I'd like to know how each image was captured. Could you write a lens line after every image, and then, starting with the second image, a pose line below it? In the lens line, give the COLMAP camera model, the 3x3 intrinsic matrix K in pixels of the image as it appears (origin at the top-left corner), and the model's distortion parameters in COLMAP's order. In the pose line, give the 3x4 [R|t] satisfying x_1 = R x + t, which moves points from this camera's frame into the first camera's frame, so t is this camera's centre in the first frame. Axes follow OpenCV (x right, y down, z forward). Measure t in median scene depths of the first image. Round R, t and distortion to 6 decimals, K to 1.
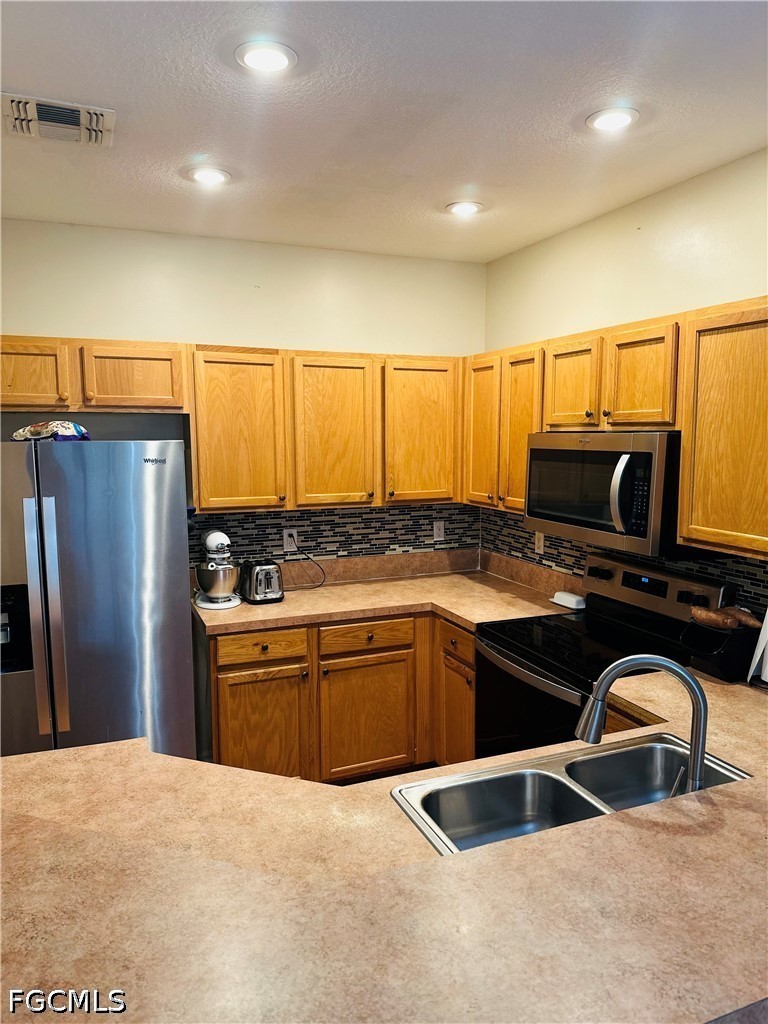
lens RADIAL K [[716.3, 0, 384.0], [0, 716.3, 512.0], [0, 0, 1]] dist [0.039830, -0.065967]
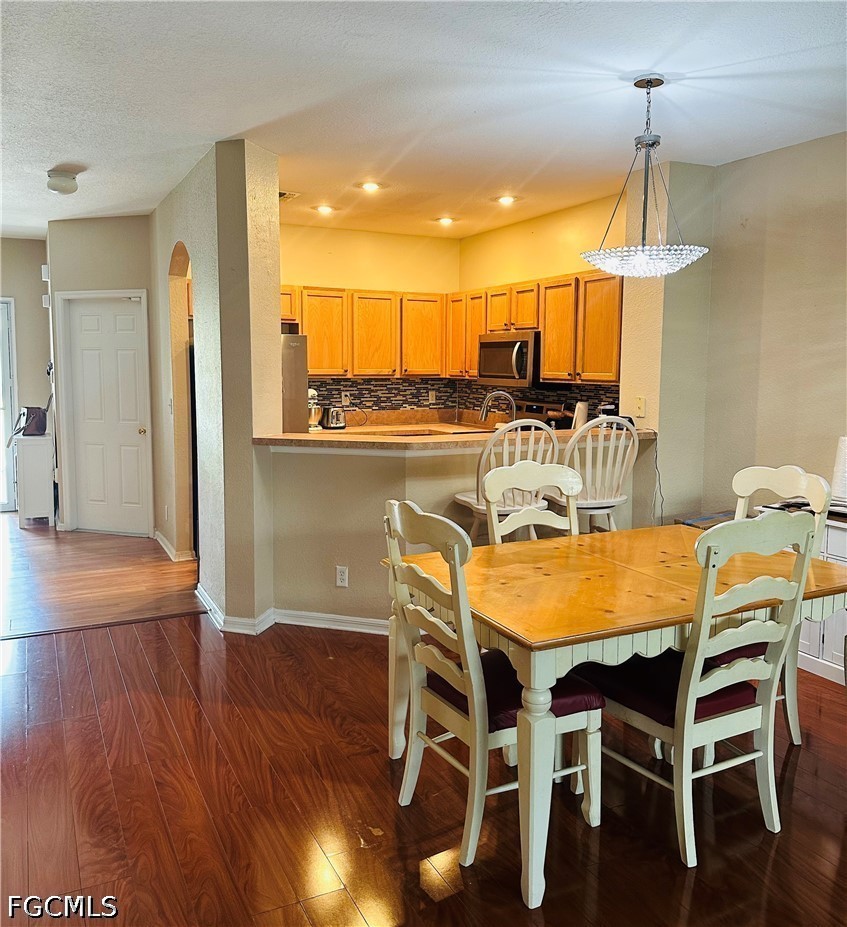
lens RADIAL K [[810.9, 0, 423.5], [0, 810.9, 463.5], [0, 0, 1]] dist [-0.137747, 0.478379]
pose [[0.997486, 0.000347, 0.070856, -0.090000], [-0.001115, 0.999941, 0.010800, 0.189328], [-0.070848, -0.010852, 0.997428, -1.028950]]
